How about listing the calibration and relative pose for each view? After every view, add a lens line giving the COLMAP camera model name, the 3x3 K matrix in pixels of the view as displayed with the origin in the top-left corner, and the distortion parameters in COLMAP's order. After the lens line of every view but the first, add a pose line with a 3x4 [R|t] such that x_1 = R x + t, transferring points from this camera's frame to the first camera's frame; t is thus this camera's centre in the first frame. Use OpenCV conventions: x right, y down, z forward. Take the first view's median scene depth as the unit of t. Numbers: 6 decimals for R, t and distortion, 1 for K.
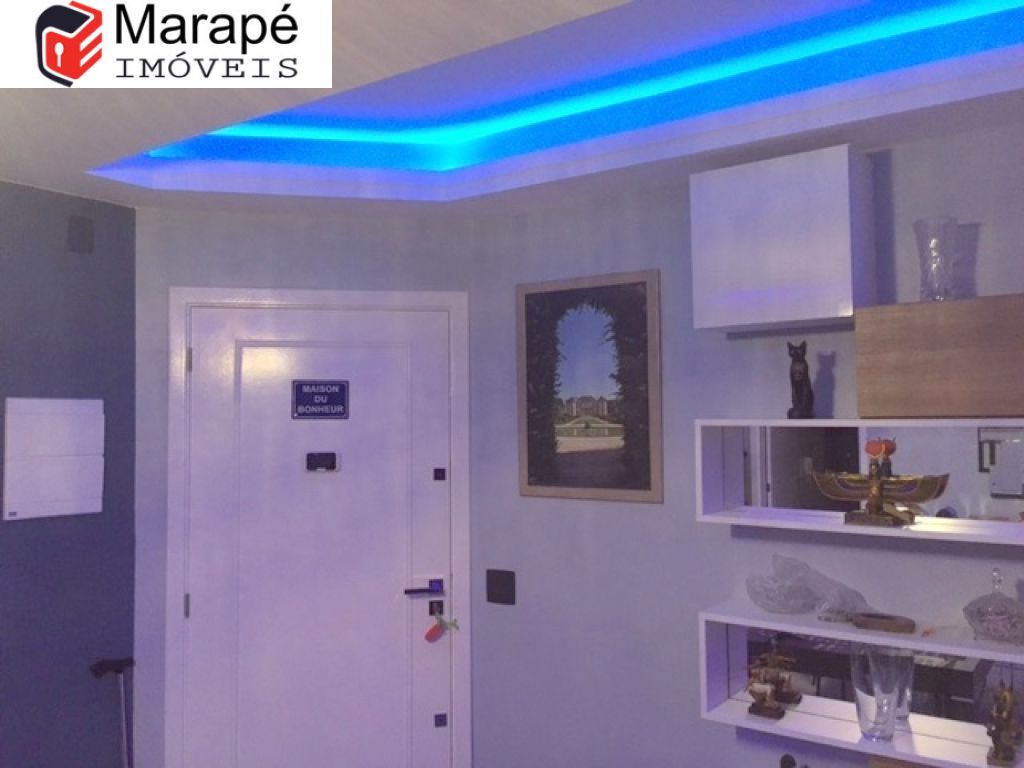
lens RADIAL K [[885.6, 0, 515.4], [0, 885.6, 383.1], [0, 0, 1]] dist [0.094376, -0.136851]
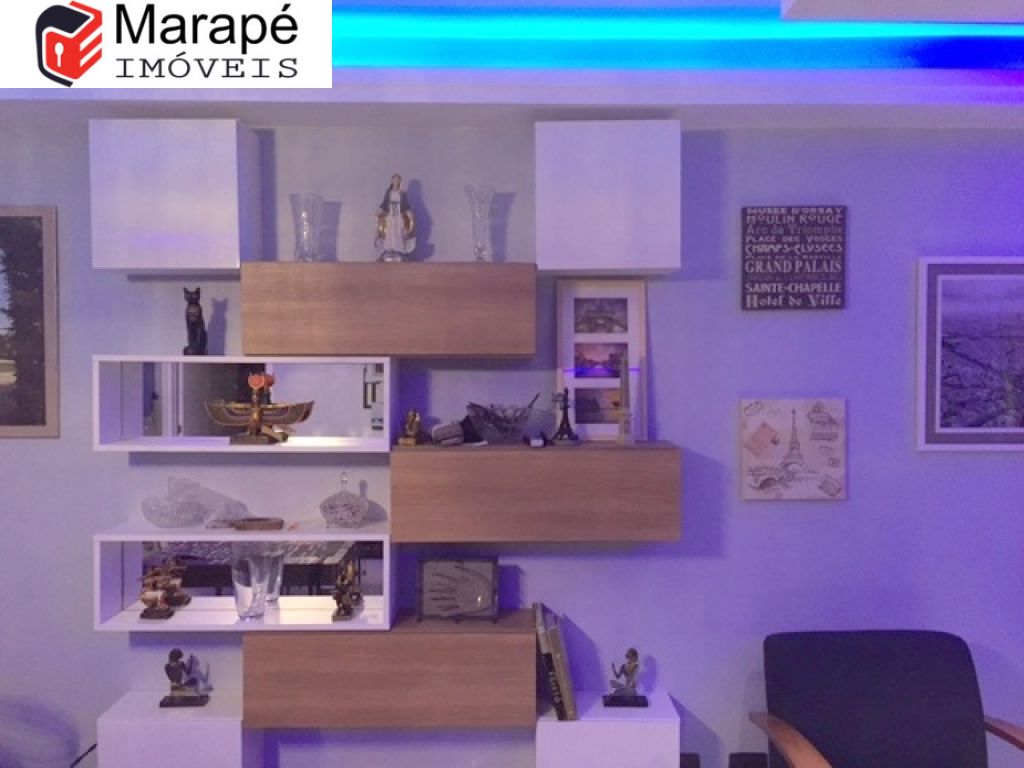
lens RADIAL K [[885.6, 0, 515.4], [0, 885.6, 383.1], [0, 0, 1]] dist [0.094376, -0.136851]
pose [[0.810341, -0.001492, 0.585956, -0.016277], [-0.033673, 0.998226, 0.049109, 0.004861], [-0.584990, -0.059526, 0.808853, -0.156284]]
